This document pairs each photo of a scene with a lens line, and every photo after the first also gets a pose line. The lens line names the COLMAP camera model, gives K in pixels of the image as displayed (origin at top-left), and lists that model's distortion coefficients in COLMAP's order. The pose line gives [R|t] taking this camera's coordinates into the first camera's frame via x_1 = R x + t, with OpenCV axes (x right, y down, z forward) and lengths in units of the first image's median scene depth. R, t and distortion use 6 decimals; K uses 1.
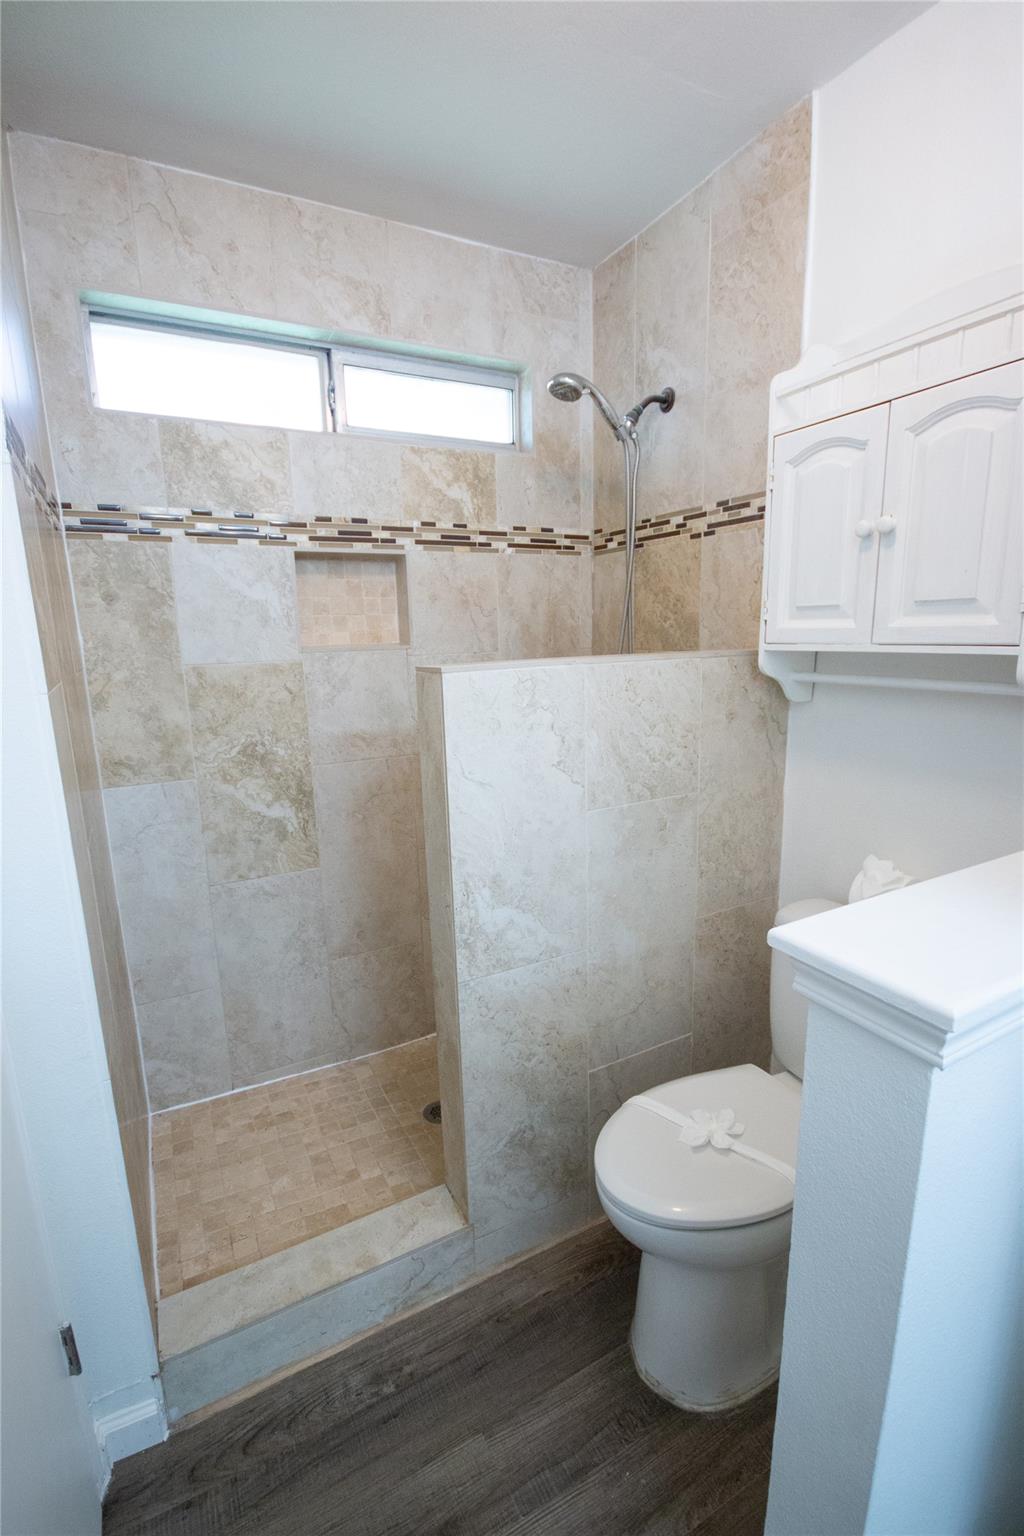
lens RADIAL K [[700.5, 0, 518.3], [0, 700.5, 772.4], [0, 0, 1]] dist [0.006543, -0.008374]
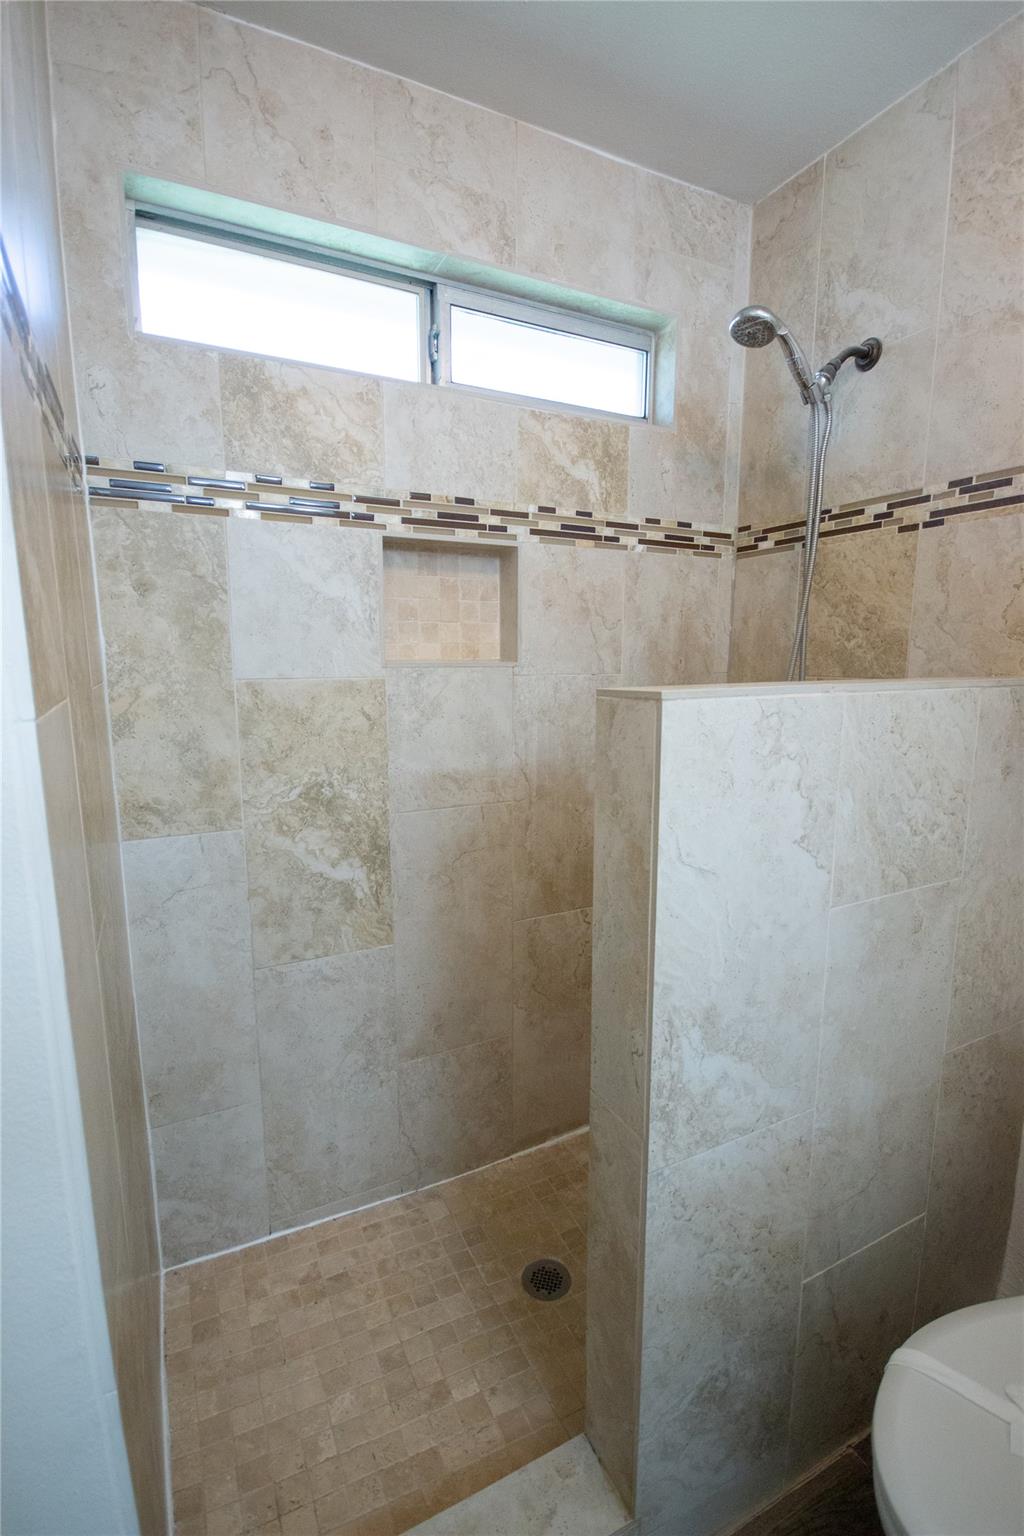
lens RADIAL K [[700.5, 0, 516.2], [0, 700.5, 772.9], [0, 0, 1]] dist [0.006543, -0.008374]
pose [[0.999437, 0.028150, -0.018238, -0.144397], [-0.028797, 0.998928, -0.036244, -0.030698], [0.017198, 0.036749, 0.999177, 0.231560]]
